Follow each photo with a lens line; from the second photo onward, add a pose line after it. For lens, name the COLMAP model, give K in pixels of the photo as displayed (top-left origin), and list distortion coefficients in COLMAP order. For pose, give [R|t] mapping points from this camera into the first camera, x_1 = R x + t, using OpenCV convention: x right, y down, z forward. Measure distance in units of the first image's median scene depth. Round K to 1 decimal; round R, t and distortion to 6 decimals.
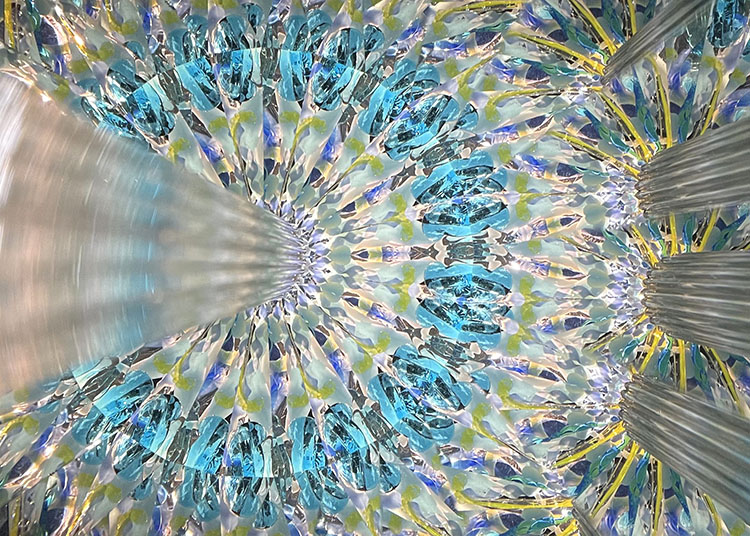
lens RADIAL K [[691.2, 0, 375.0], [0, 691.2, 268.0], [0, 0, 1]] dist [0.058786, 0.008411]
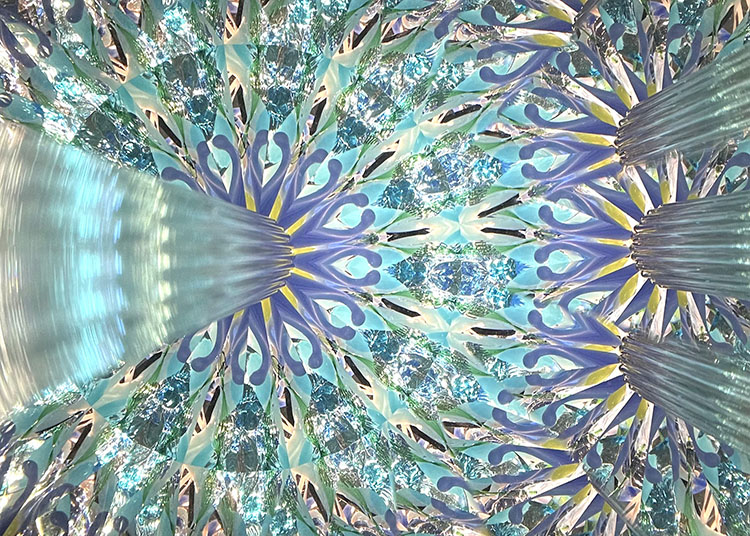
lens RADIAL K [[541.7, 0, 375.0], [0, 541.7, 268.0], [0, 0, 1]] dist [0.088787, 0.000440]
pose [[0.993004, -0.117020, 0.015776, 0.002588], [0.116543, 0.992781, 0.028364, -0.001275], [-0.018981, -0.026327, 0.999473, 0.198374]]
